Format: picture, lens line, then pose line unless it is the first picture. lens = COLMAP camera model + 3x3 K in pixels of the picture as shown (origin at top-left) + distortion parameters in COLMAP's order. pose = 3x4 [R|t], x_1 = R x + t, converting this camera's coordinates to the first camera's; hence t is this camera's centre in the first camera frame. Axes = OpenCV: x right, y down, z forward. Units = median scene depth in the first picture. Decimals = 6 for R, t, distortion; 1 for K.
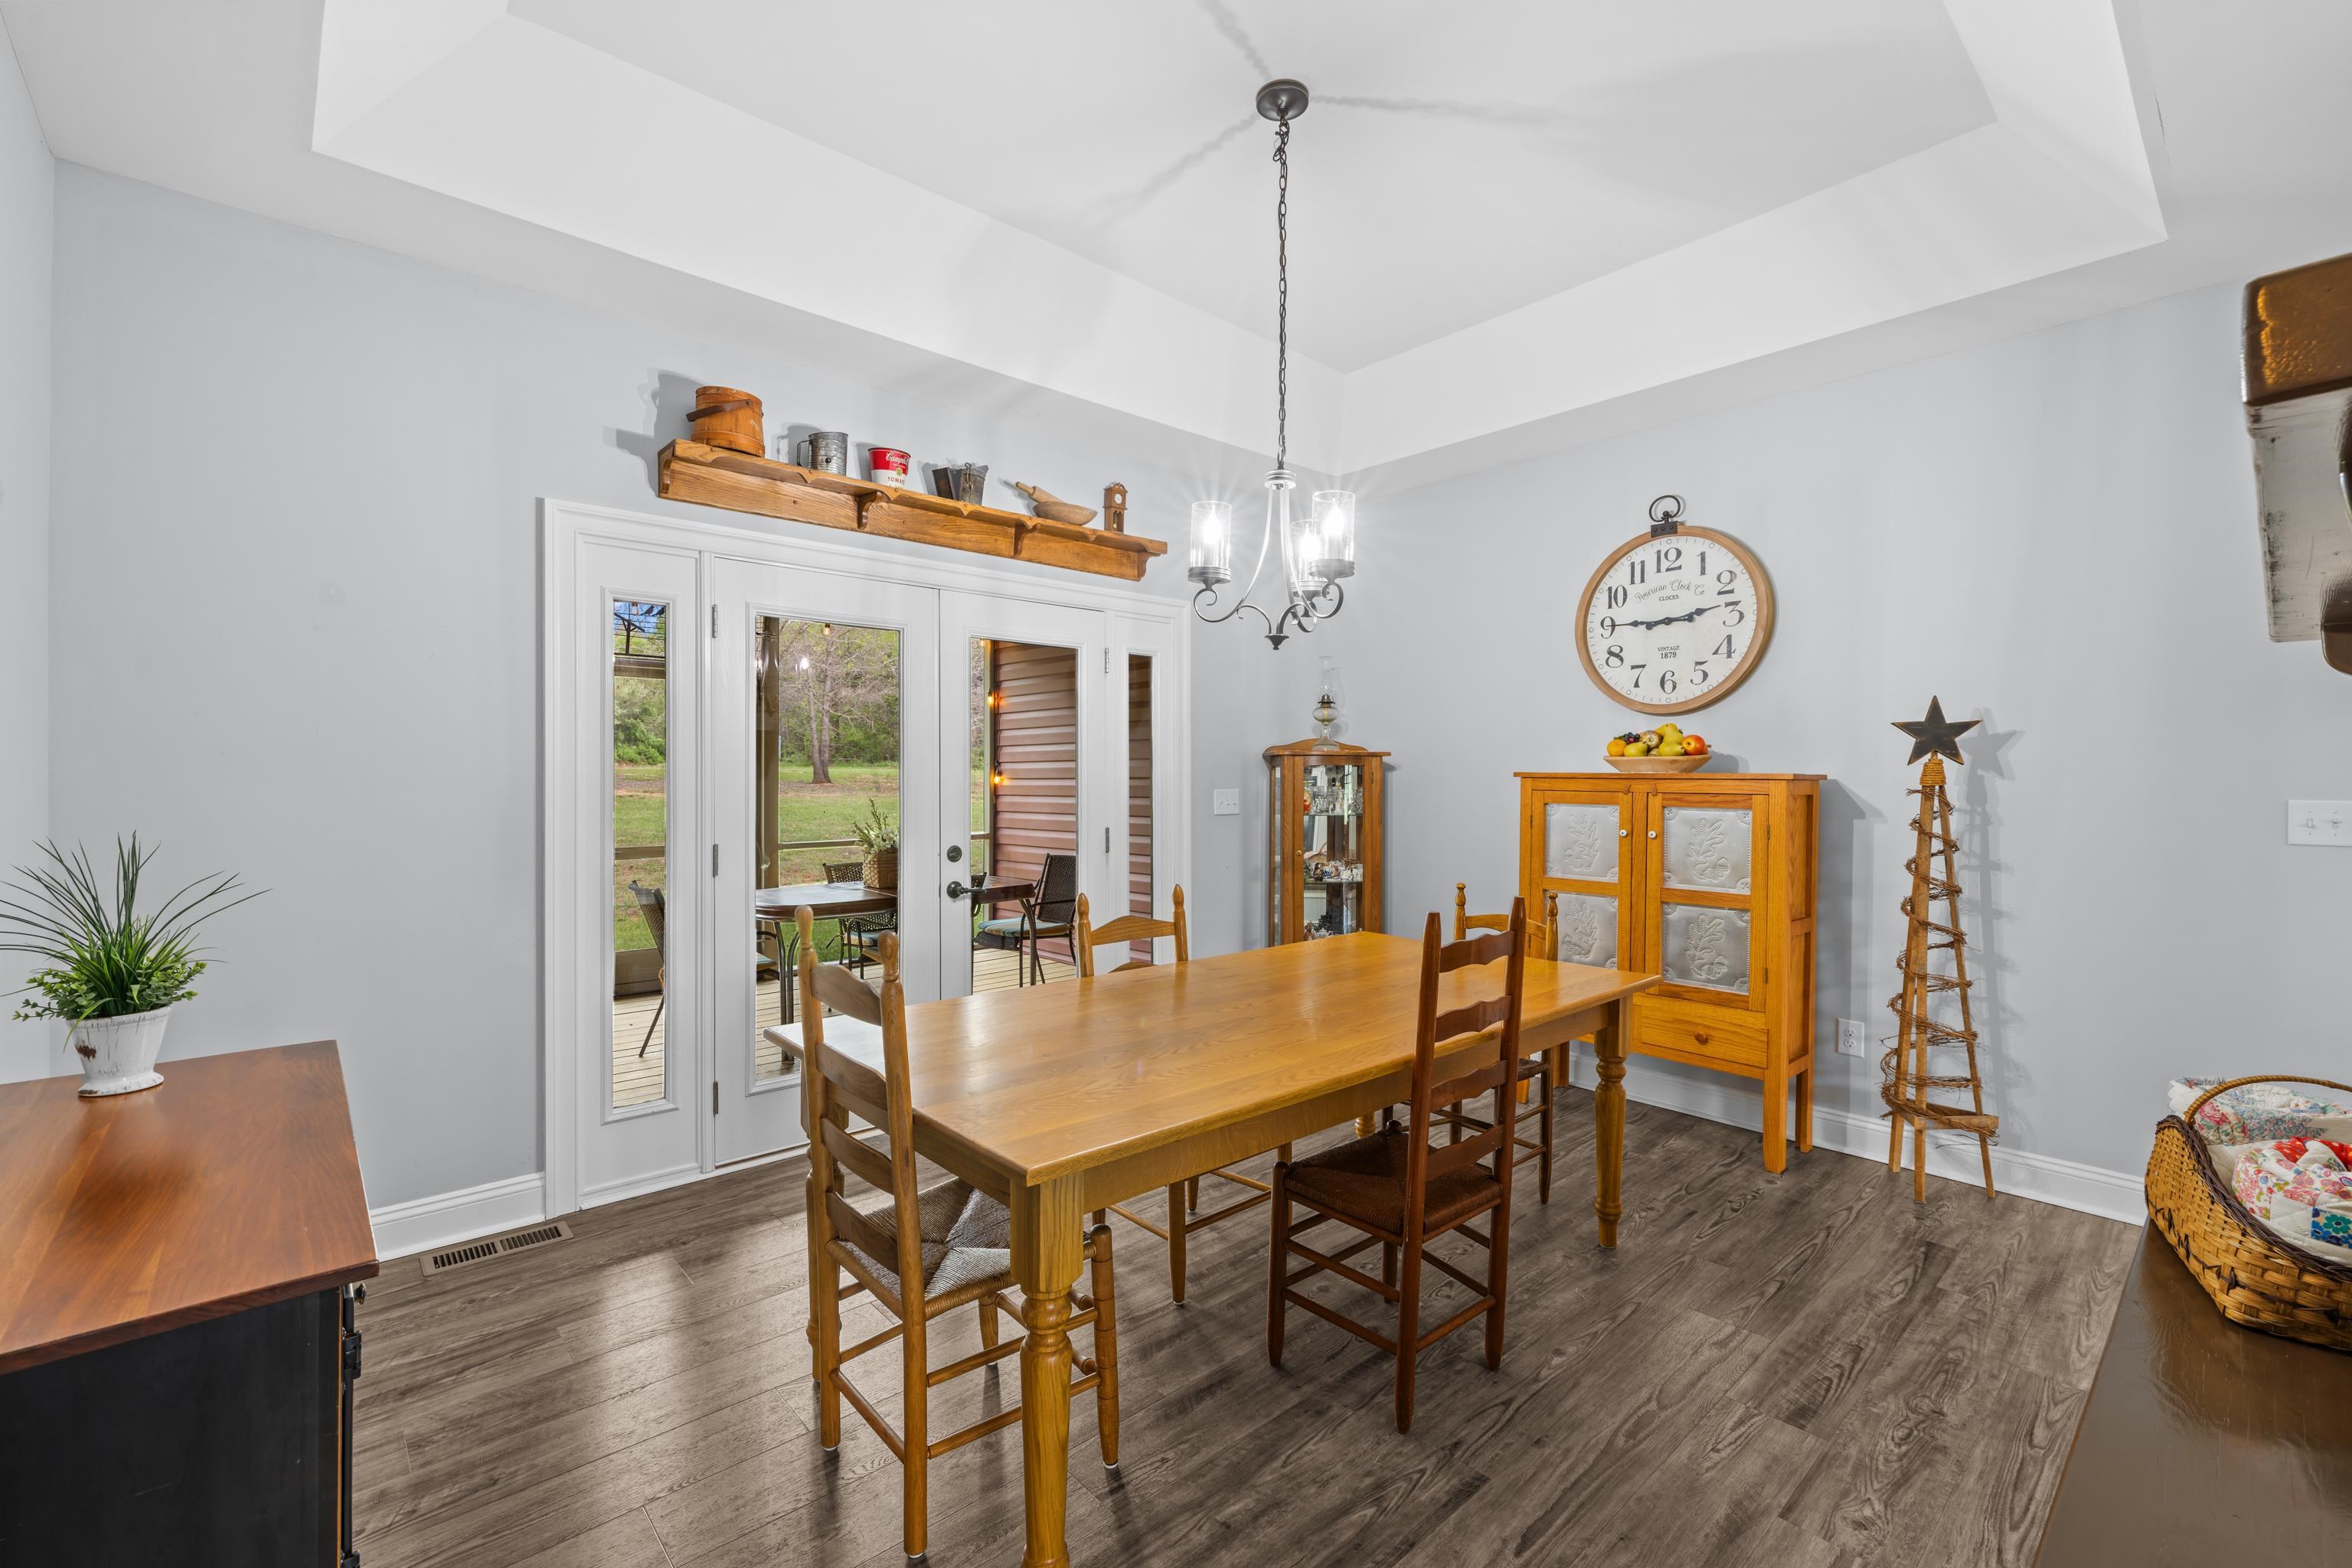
lens RADIAL K [[996.8, 0, 1165.8], [0, 996.8, 792.6], [0, 0, 1]] dist [0.002188, 0.000320]
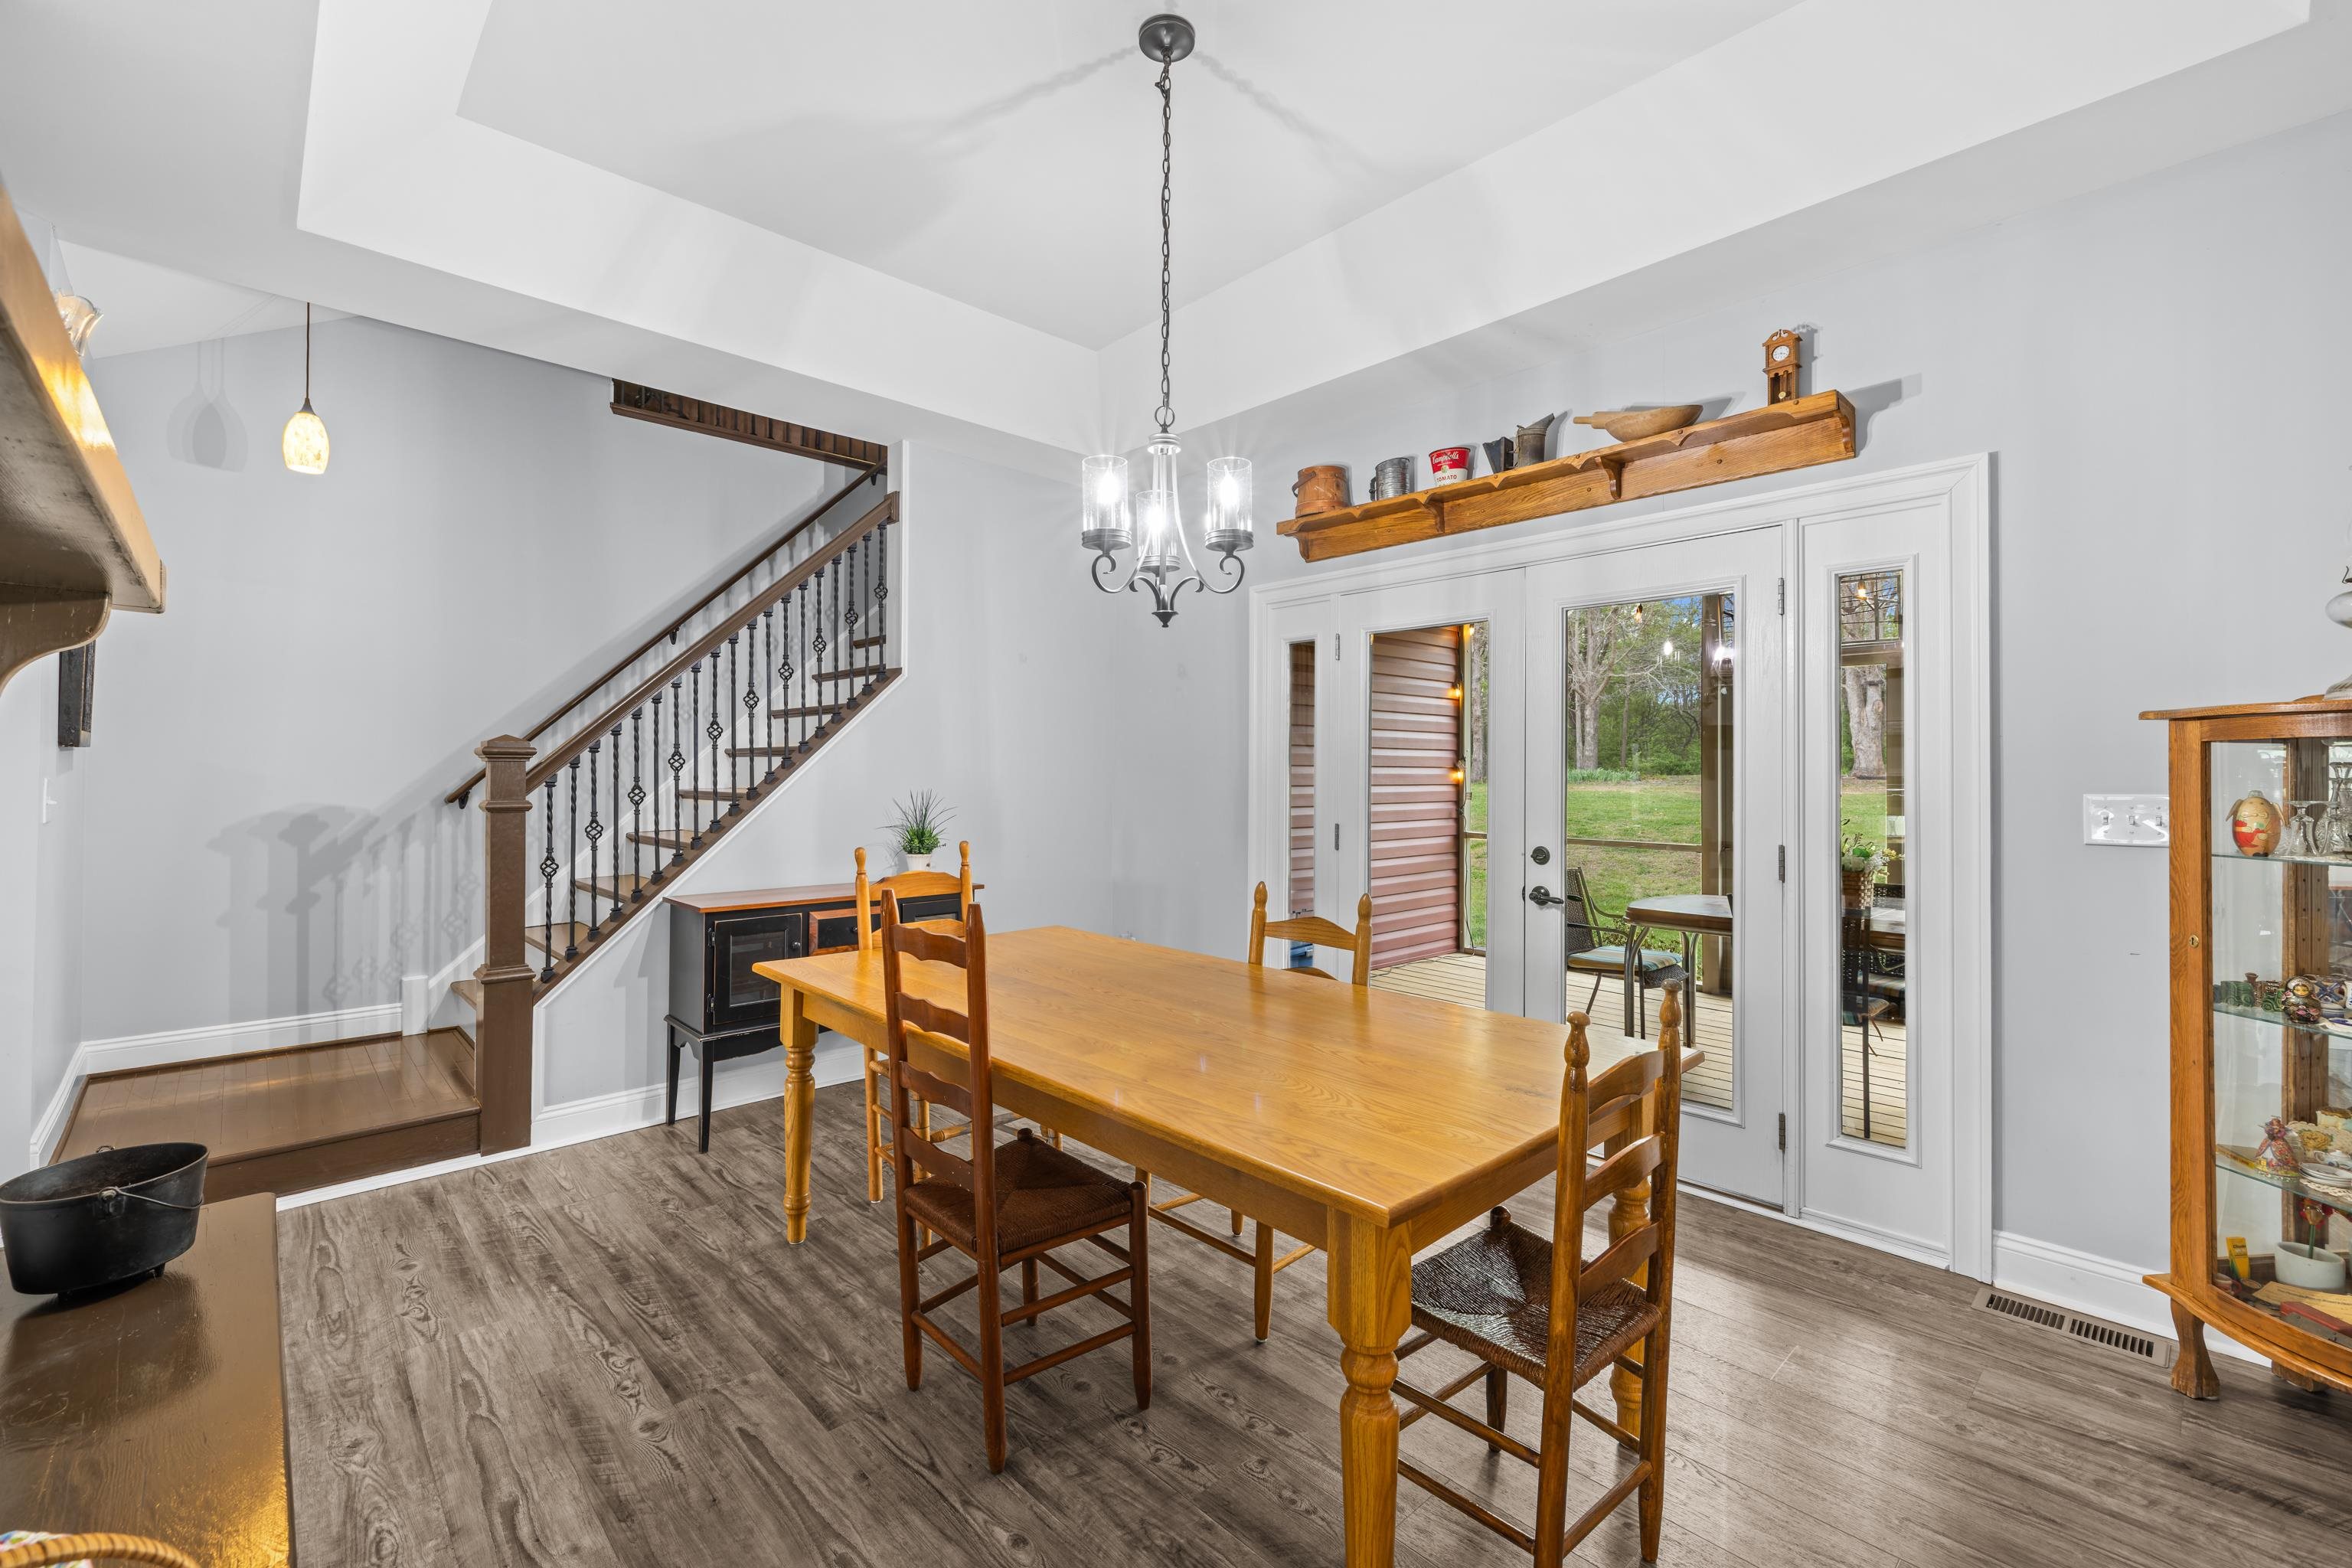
lens RADIAL K [[996.8, 0, 1161.6], [0, 996.8, 767.1], [0, 0, 1]] dist [0.002188, 0.000320]
pose [[0.019605, -0.009762, -0.999760, 0.706145], [-0.027156, 0.999578, -0.010293, -0.000023], [0.999439, 0.027352, 0.019332, 0.671079]]
